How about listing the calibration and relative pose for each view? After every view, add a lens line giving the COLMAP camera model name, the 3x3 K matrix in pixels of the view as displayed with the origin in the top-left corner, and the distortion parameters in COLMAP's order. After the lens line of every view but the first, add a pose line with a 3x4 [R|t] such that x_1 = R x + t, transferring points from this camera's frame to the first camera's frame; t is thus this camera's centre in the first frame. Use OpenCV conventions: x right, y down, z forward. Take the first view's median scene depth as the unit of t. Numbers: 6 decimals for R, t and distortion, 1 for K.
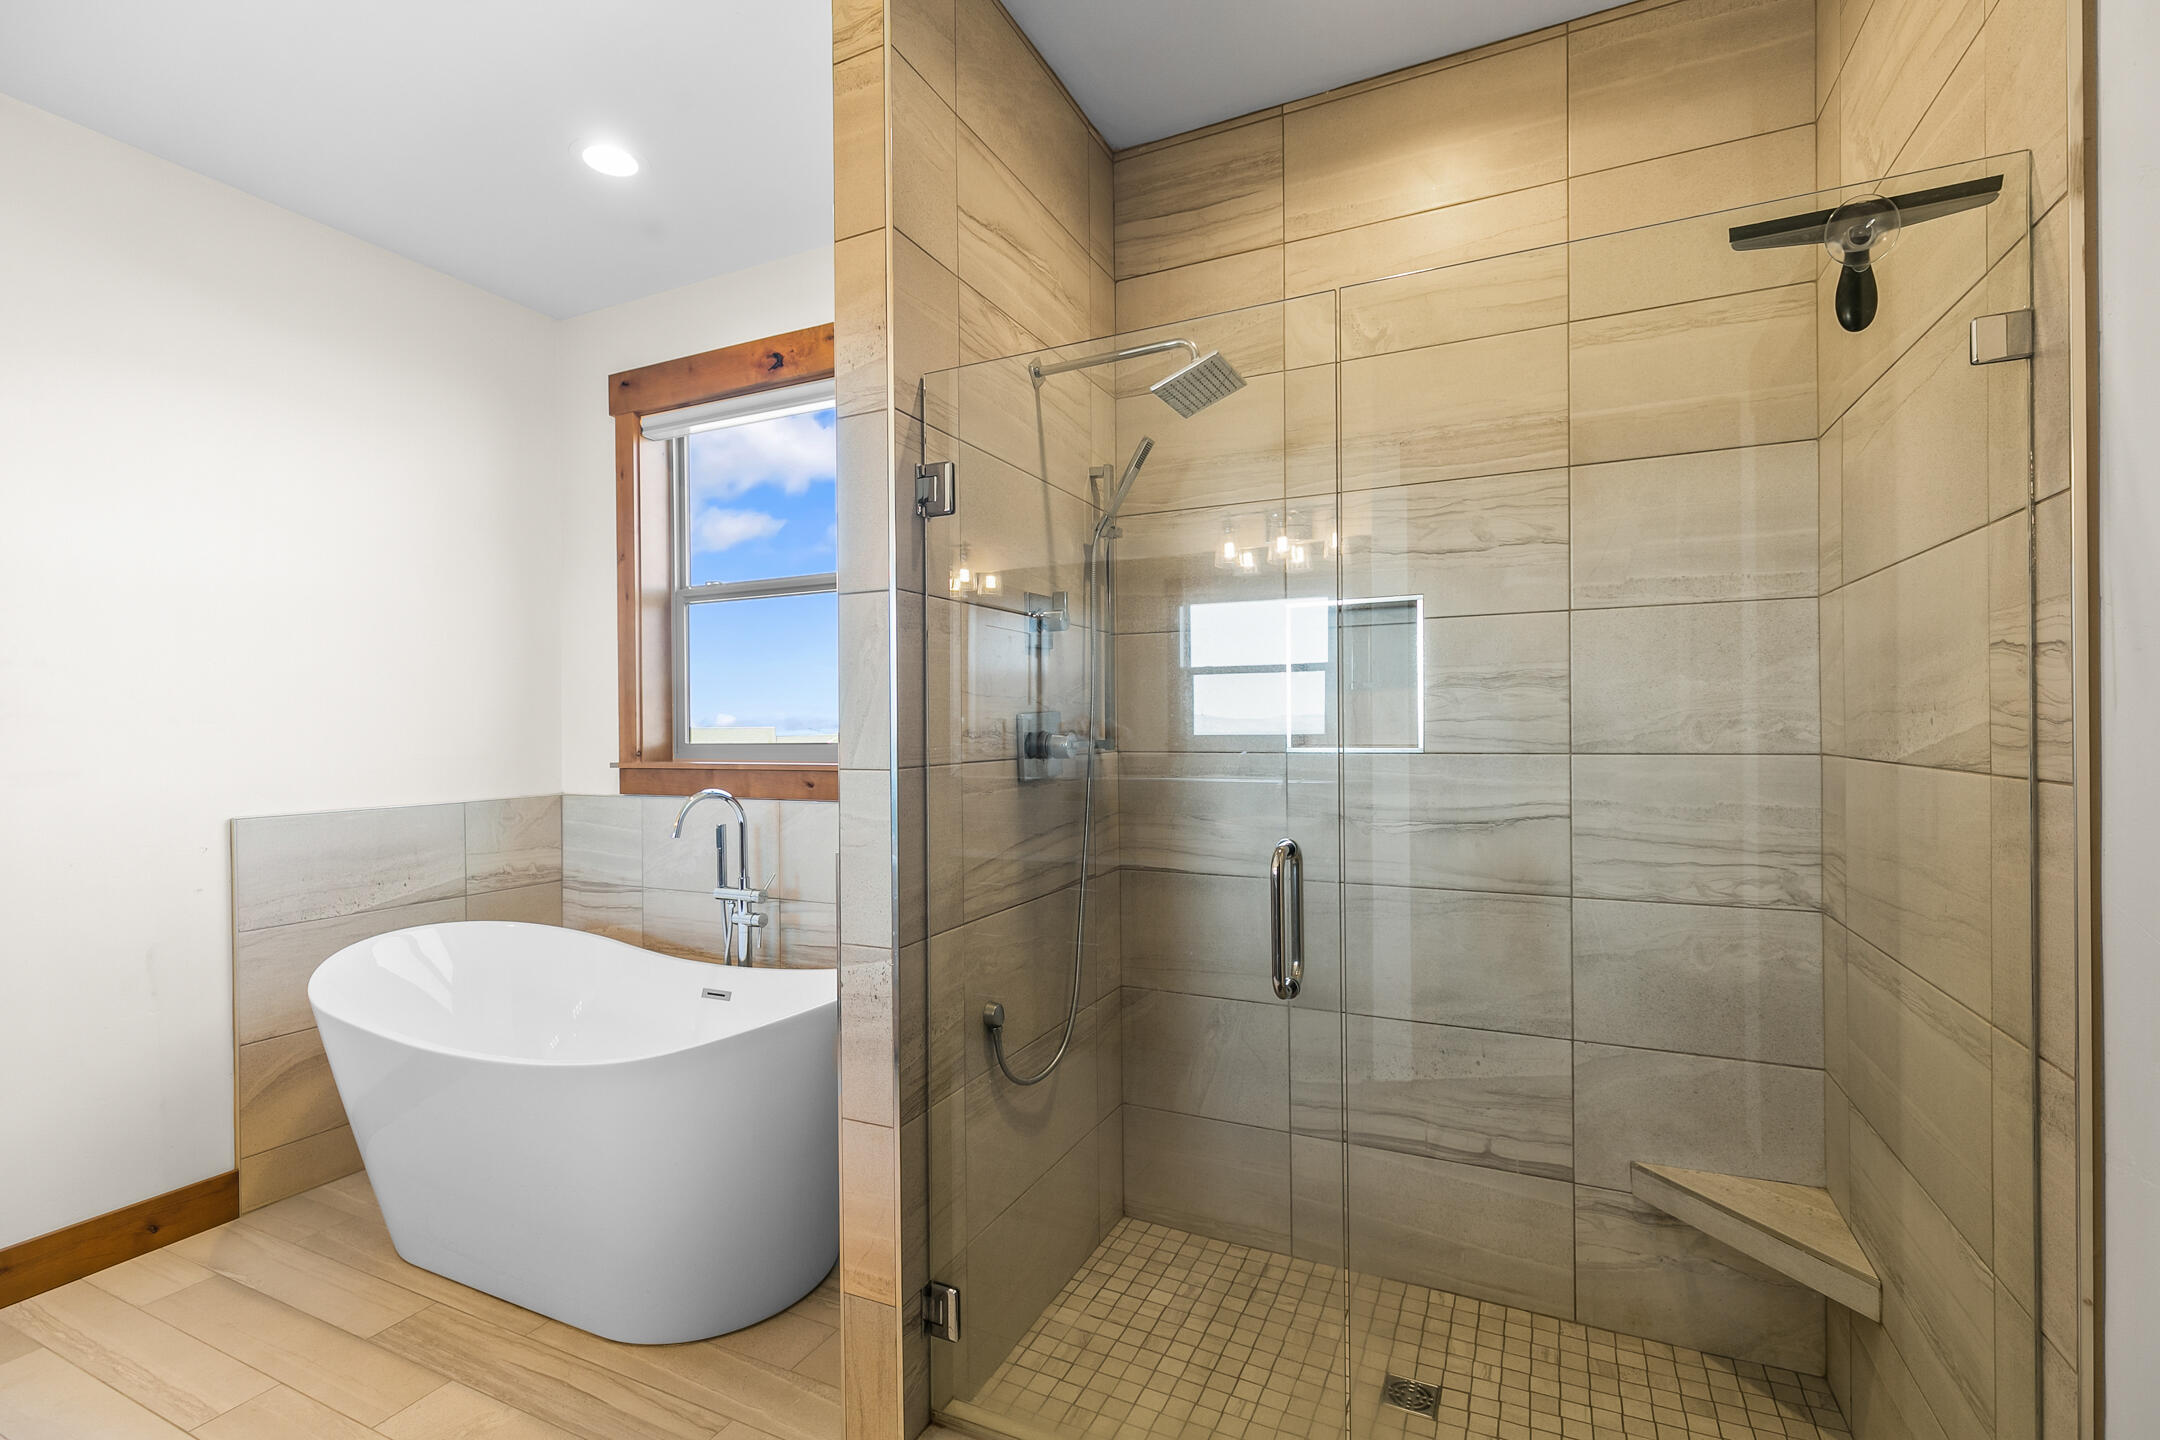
lens RADIAL K [[960.8, 0, 1071.8], [0, 960.8, 726.2], [0, 0, 1]] dist [0.002080, -0.000007]
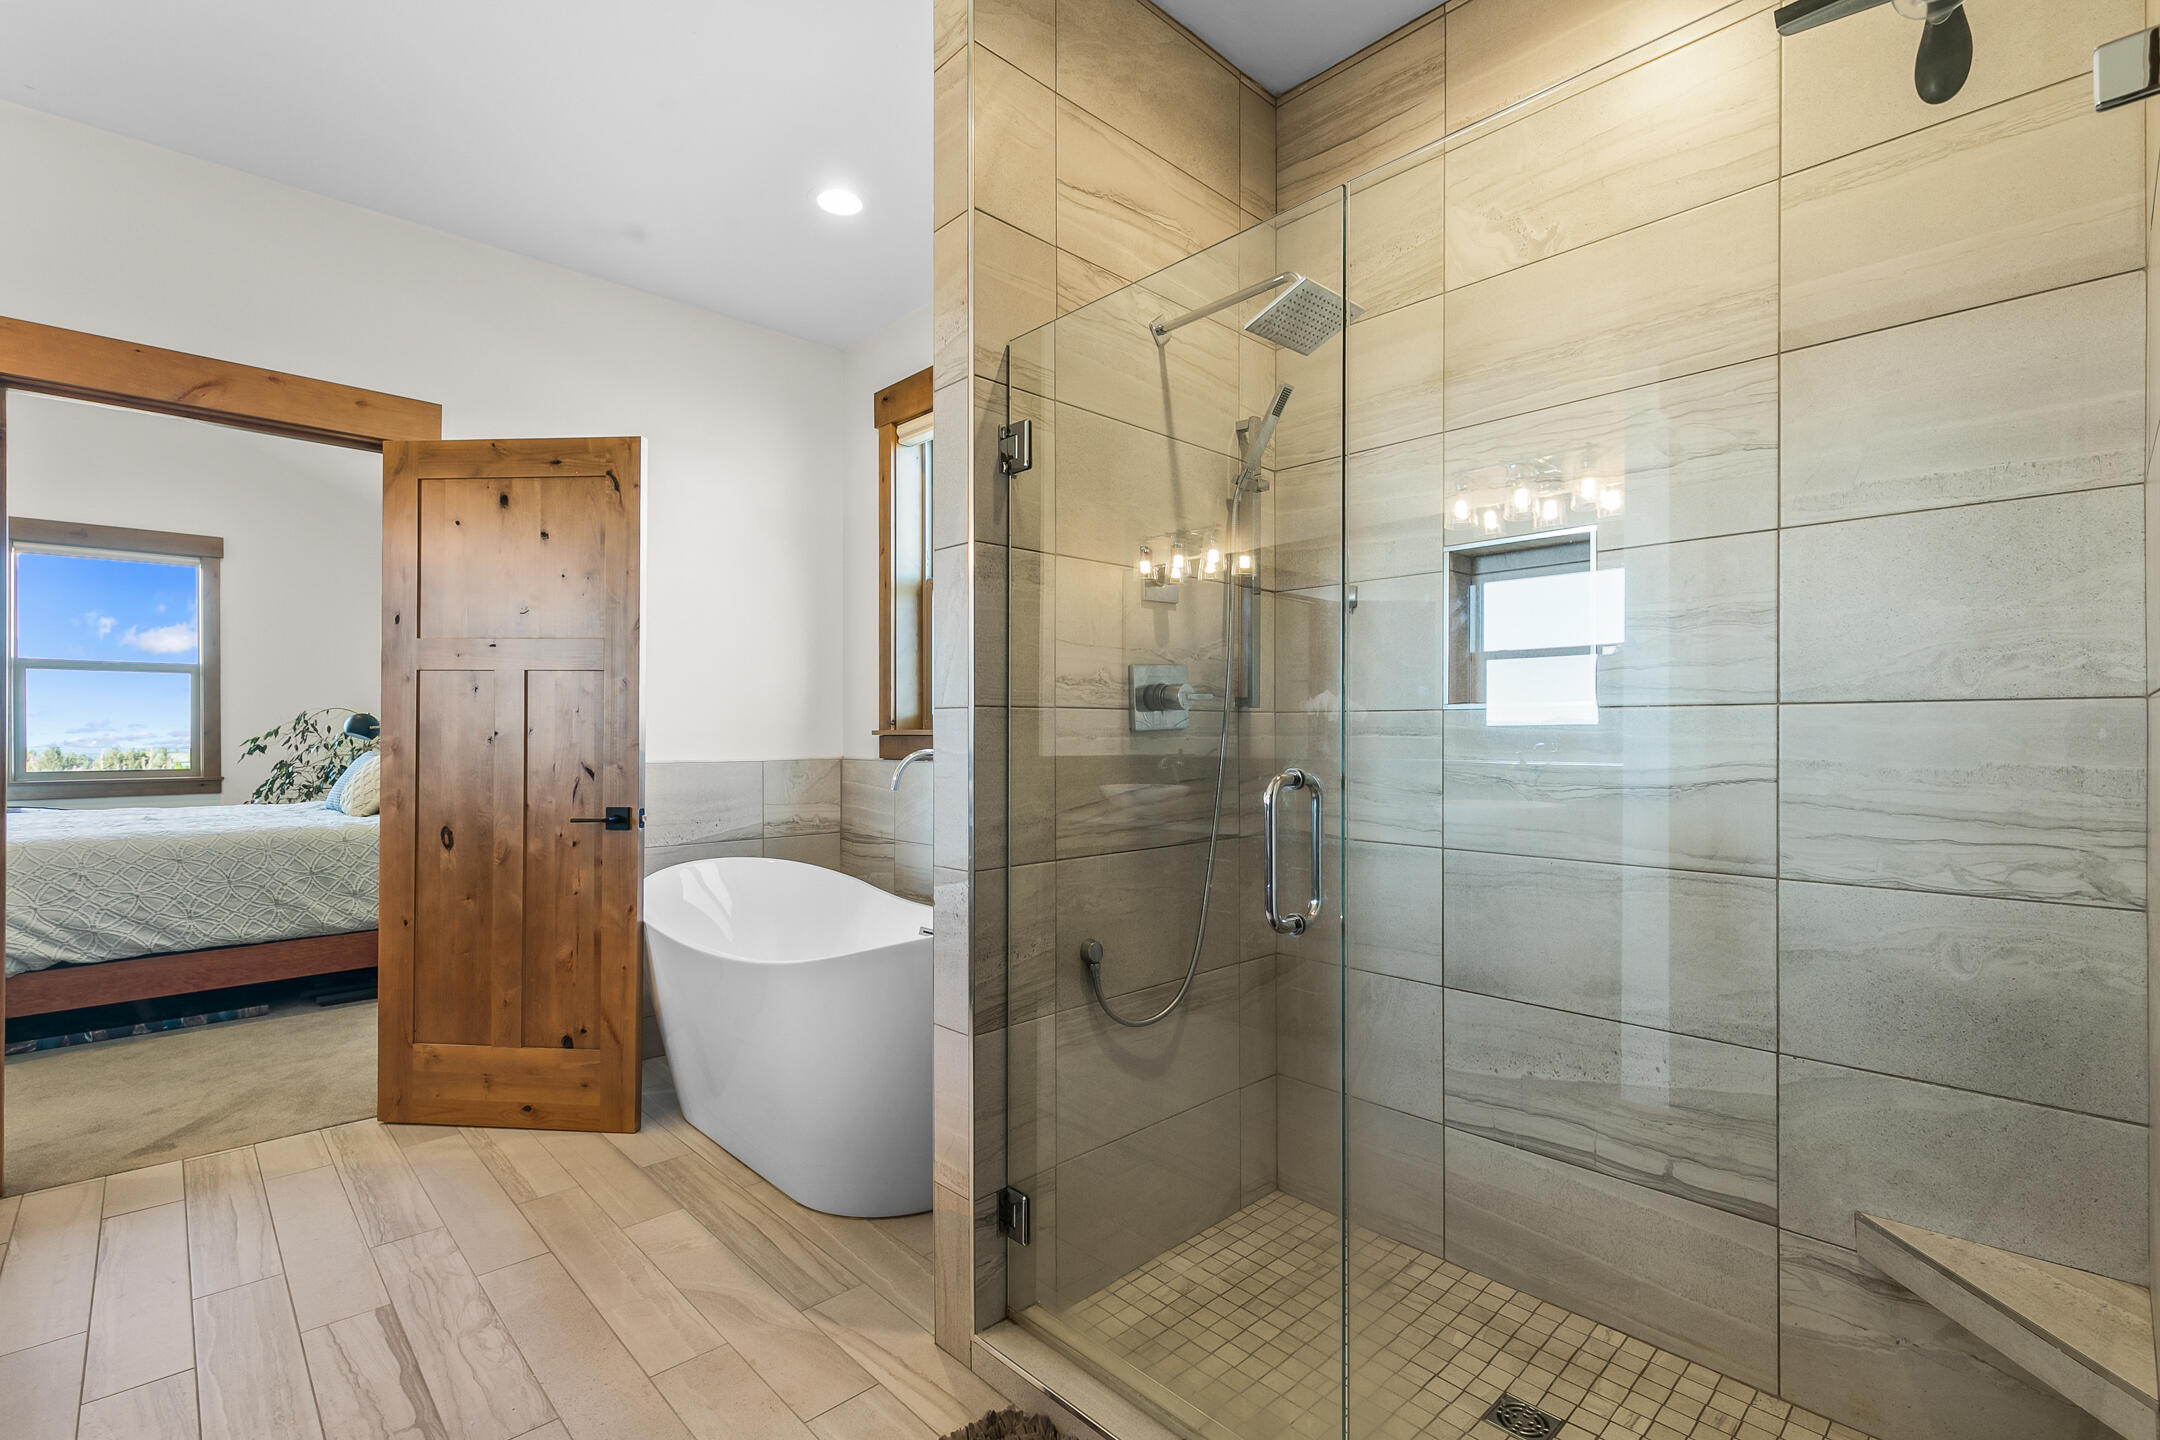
lens RADIAL K [[963.7, 0, 1074.1], [0, 963.7, 730.5], [0, 0, 1]] dist [0.001457, -0.000789]
pose [[0.934217, 0.008475, -0.356605, 0.253810], [-0.008494, 0.999963, 0.001512, 0.055896], [0.356605, 0.001616, 0.934254, 0.017745]]
